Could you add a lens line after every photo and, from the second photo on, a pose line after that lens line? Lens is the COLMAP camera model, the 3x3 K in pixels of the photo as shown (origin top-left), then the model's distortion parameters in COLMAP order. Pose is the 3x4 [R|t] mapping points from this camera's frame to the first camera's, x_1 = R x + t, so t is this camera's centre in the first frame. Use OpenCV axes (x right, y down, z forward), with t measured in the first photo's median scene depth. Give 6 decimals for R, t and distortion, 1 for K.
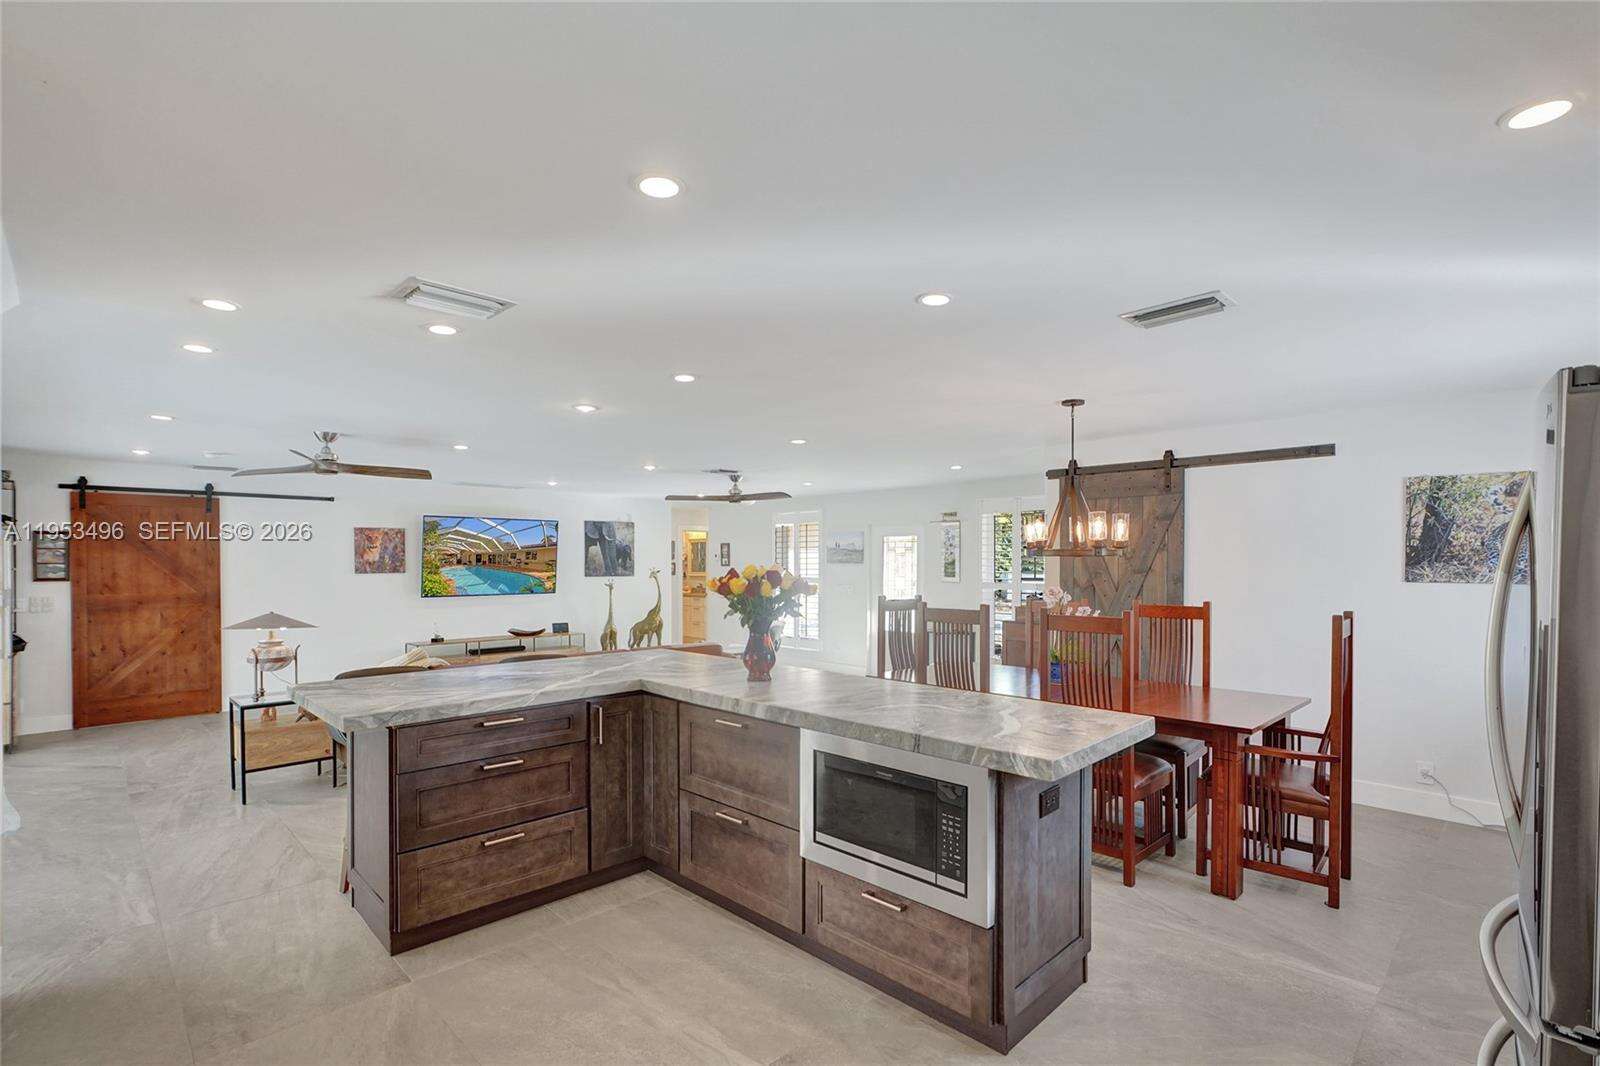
lens RADIAL K [[751.0, 0, 796.6], [0, 751.0, 575.9], [0, 0, 1]] dist [0.000256, 0.000210]
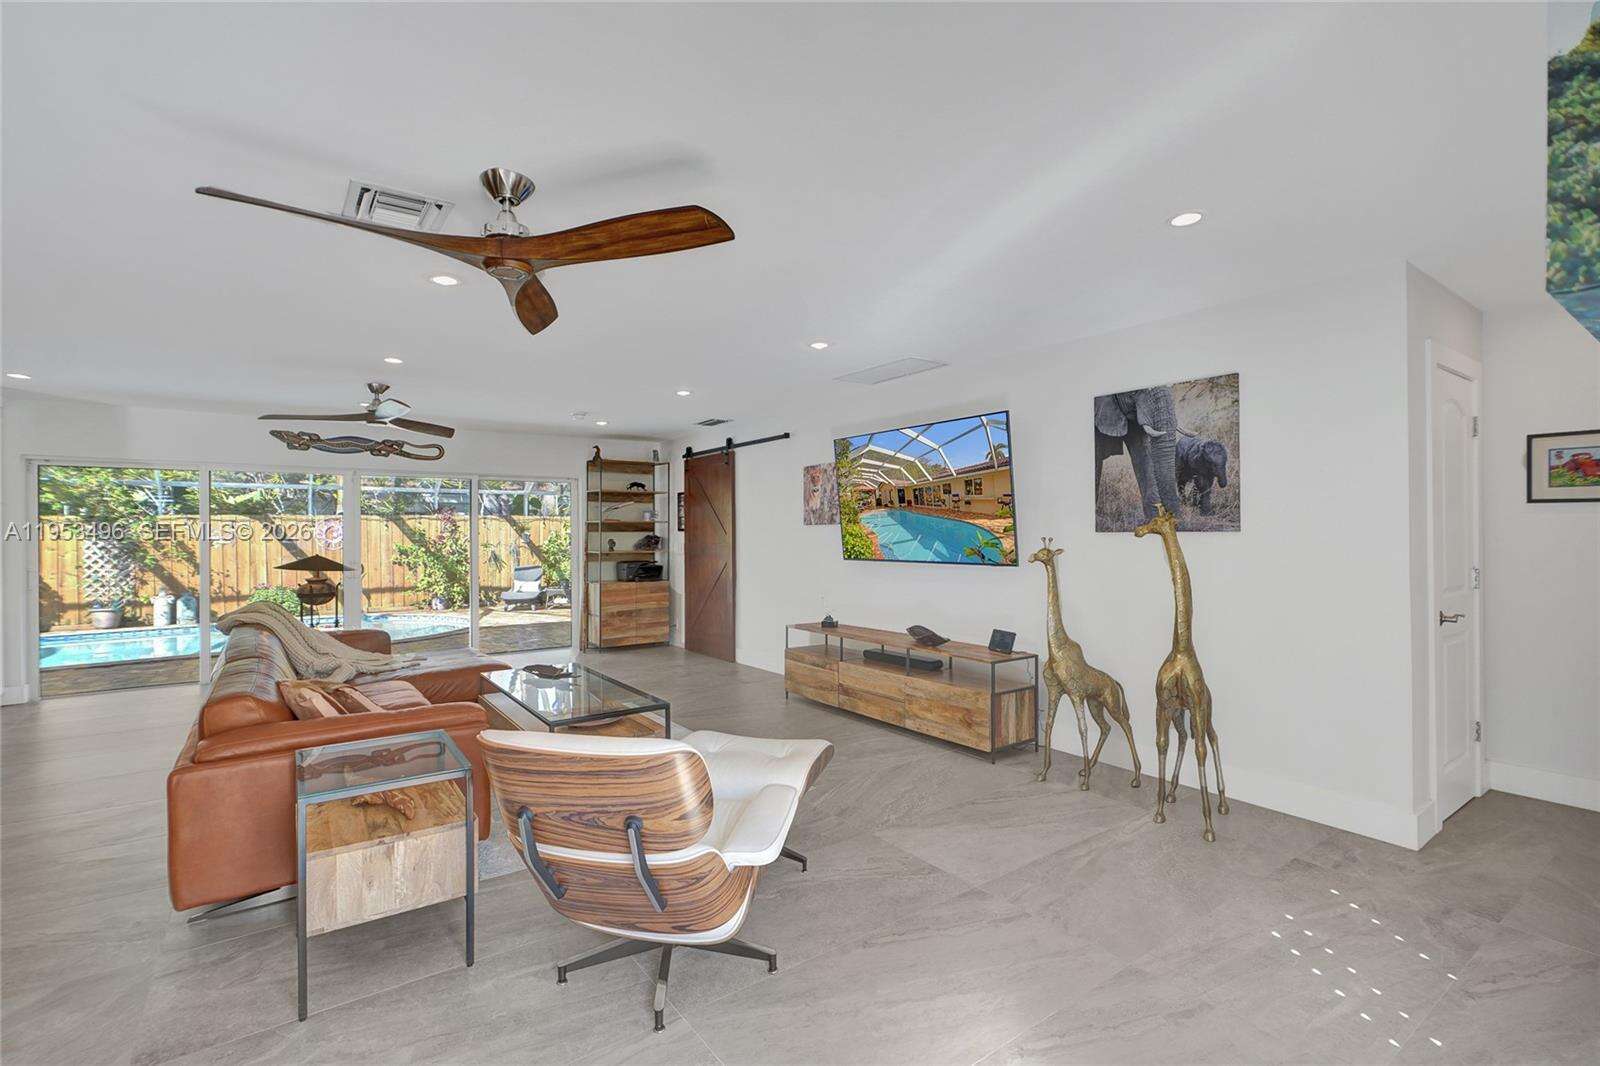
lens RADIAL K [[737.5, 0, 799.9], [0, 737.5, 523.7], [0, 0, 1]] dist [-0.012853, 0.006231]
pose [[-0.141103, -0.008438, -0.989959, 0.172662], [-0.009140, 0.999932, -0.007221, 0.001323], [0.989953, 0.008029, -0.141171, 1.065817]]
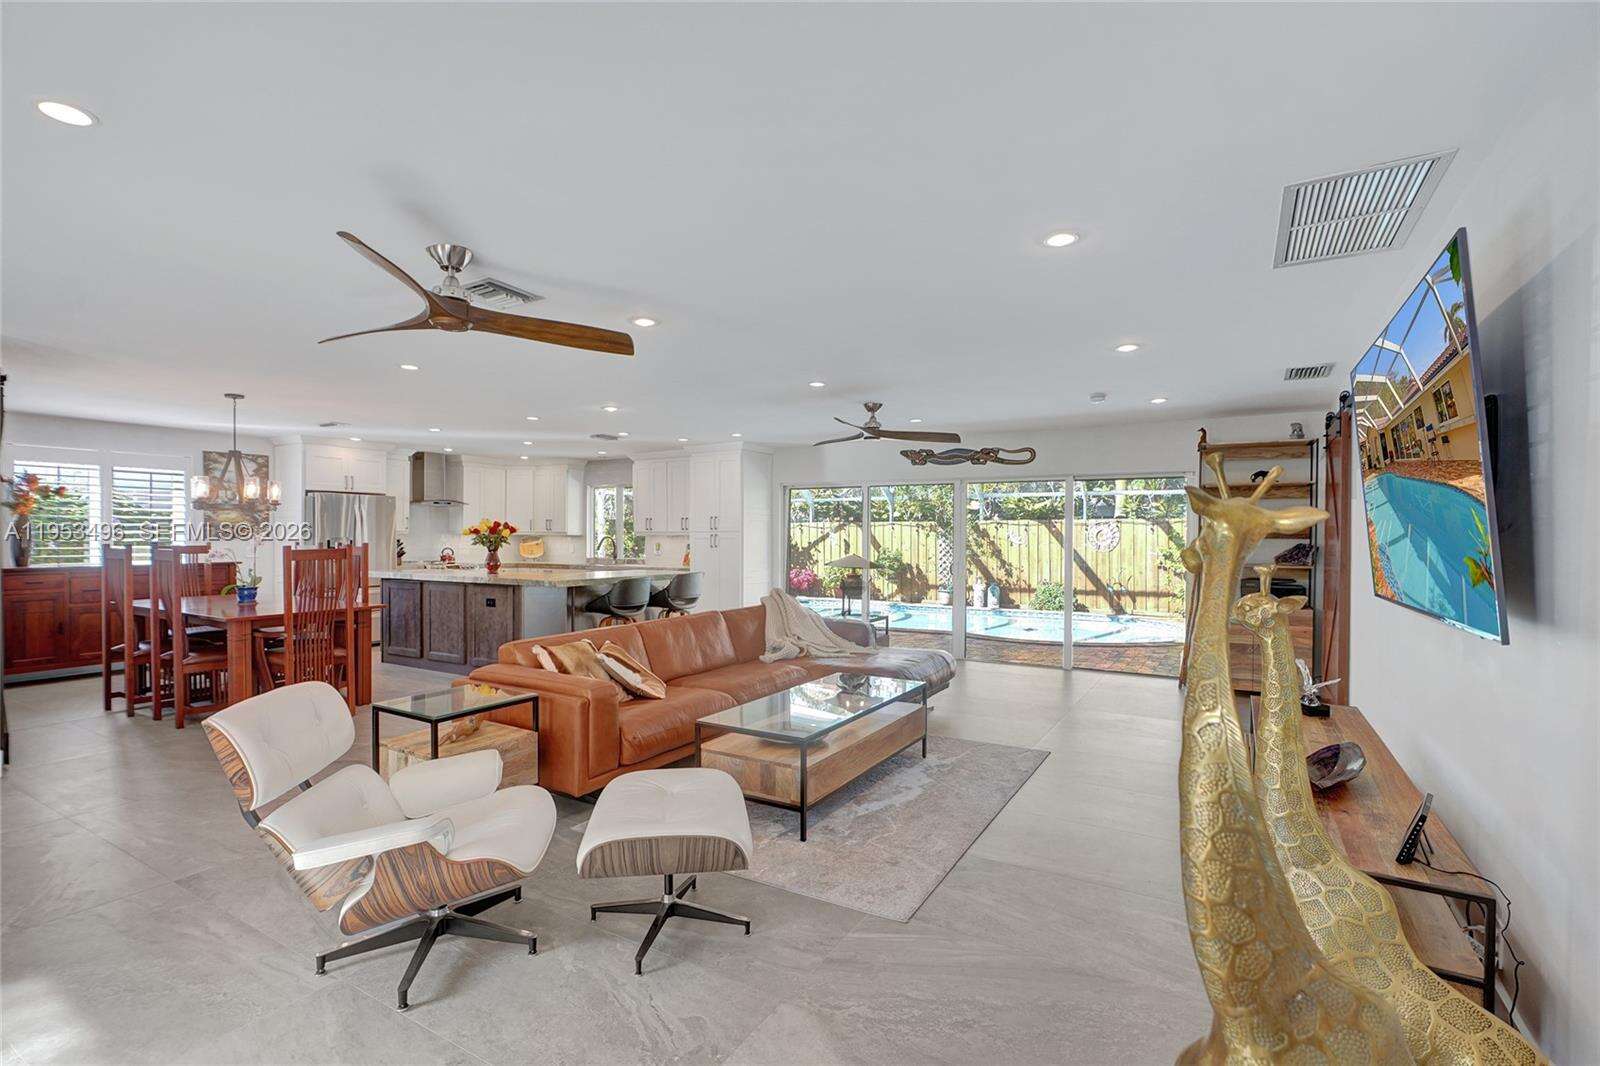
lens RADIAL K [[739.3, 0, 798.4], [0, 739.3, 541.5], [0, 0, 1]] dist [-0.002569, 0.000422]
pose [[-0.963455, -0.002230, -0.267862, -0.138452], [-0.009278, 0.999643, 0.025051, -0.004112], [0.267711, 0.026621, -0.963131, 1.283608]]
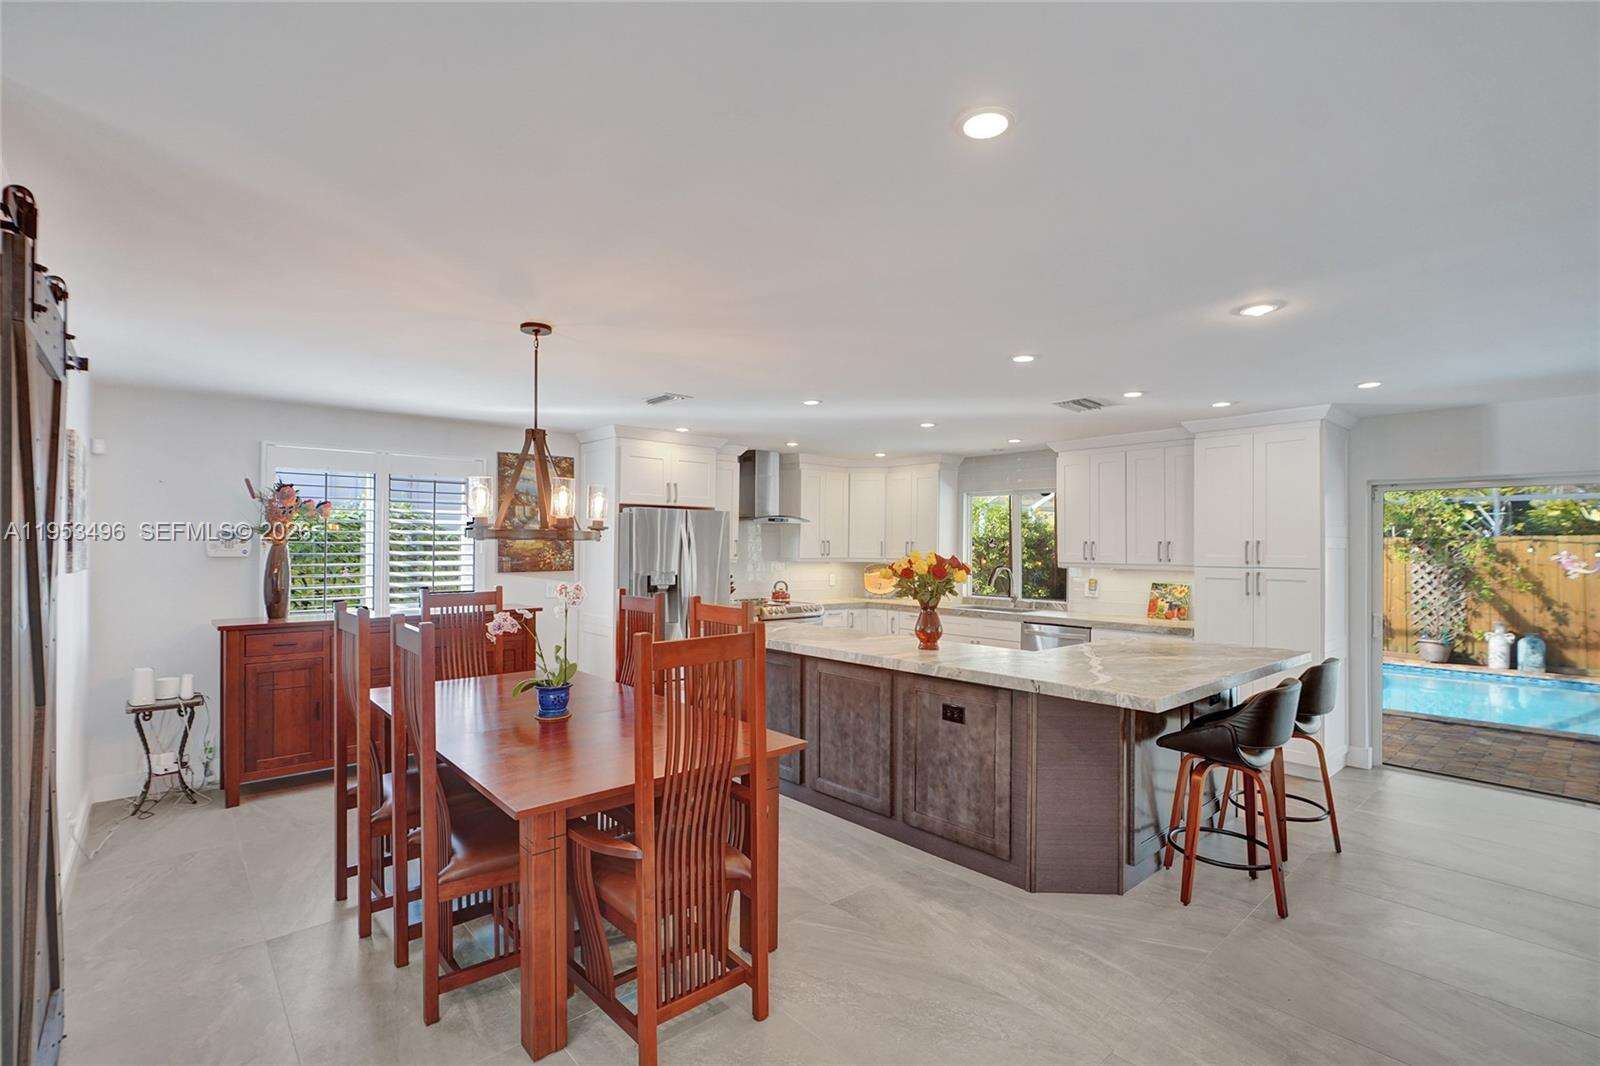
lens RADIAL K [[725.1, 0, 801.2], [0, 725.1, 544.5], [0, 0, 1]] dist [-0.003615, 0.000177]
pose [[-0.999613, -0.004860, 0.027386, 0.039072], [-0.004387, 0.999841, 0.017309, -0.016427], [-0.027466, 0.017182, -0.999475, 0.841278]]
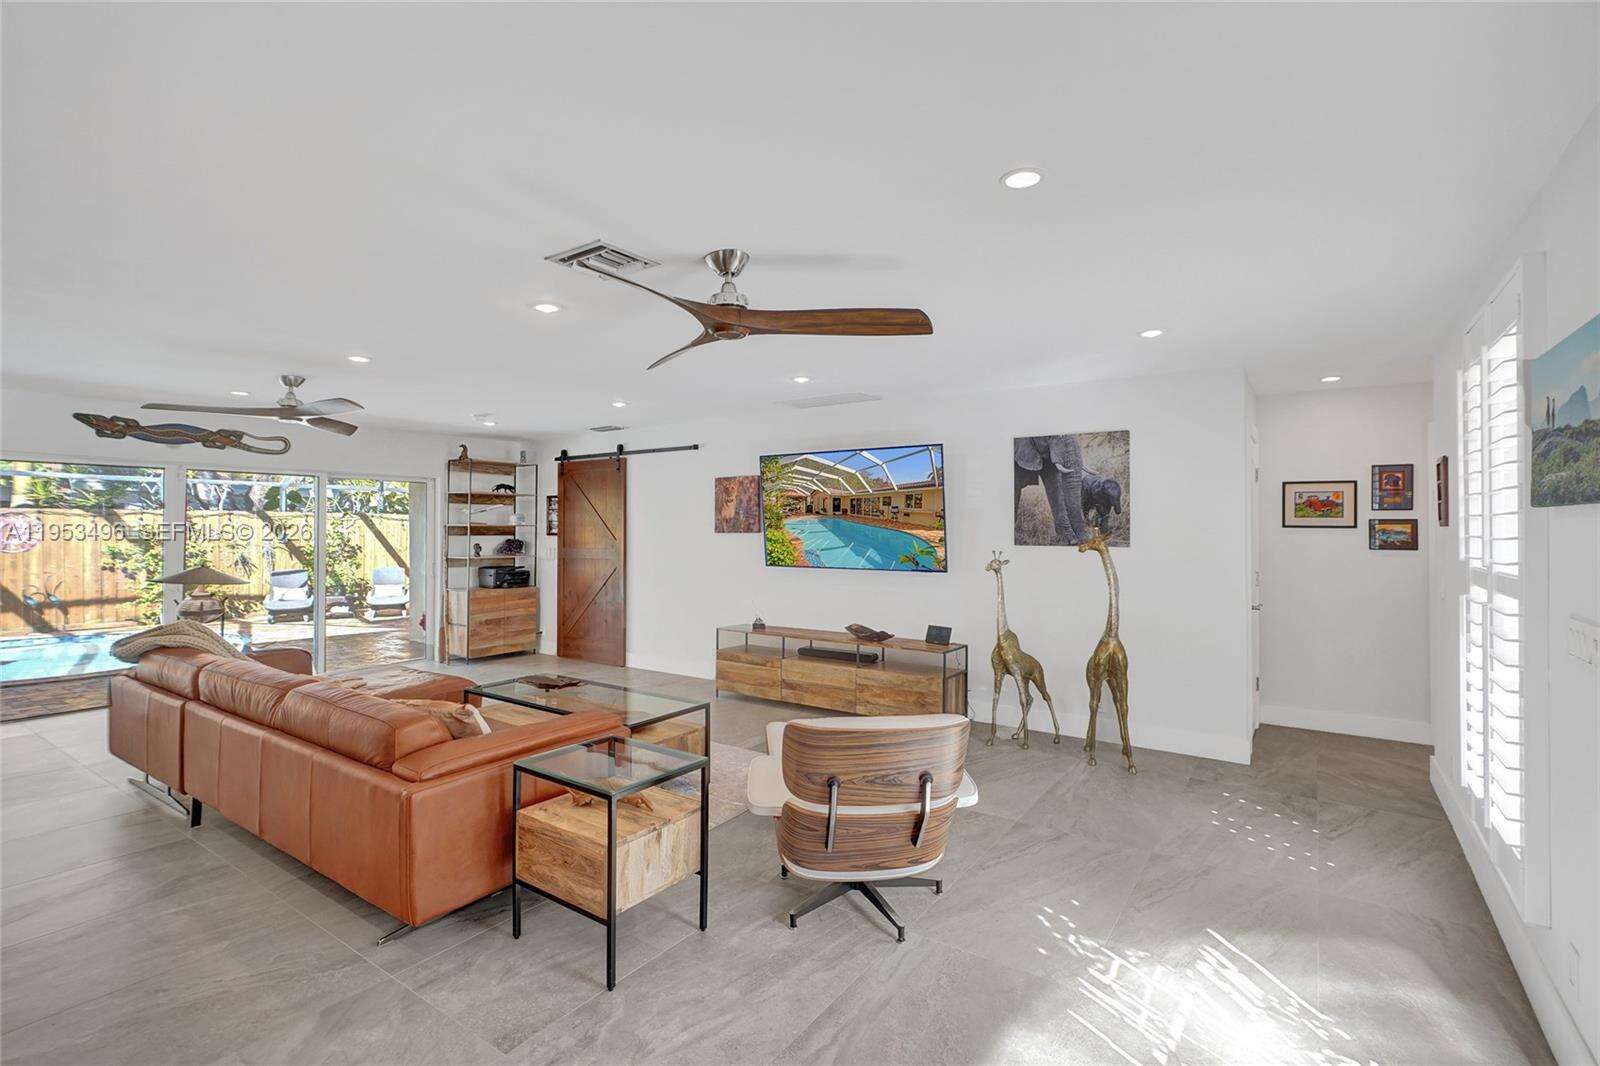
lens RADIAL K [[754.8, 0, 790.3], [0, 754.8, 514.4], [0, 0, 1]] dist [-0.007332, 0.001358]
pose [[0.192701, -0.015100, -0.981141, 0.244256], [-0.018180, 0.999655, -0.018955, -0.008835], [0.981089, 0.021490, 0.192360, 0.886667]]
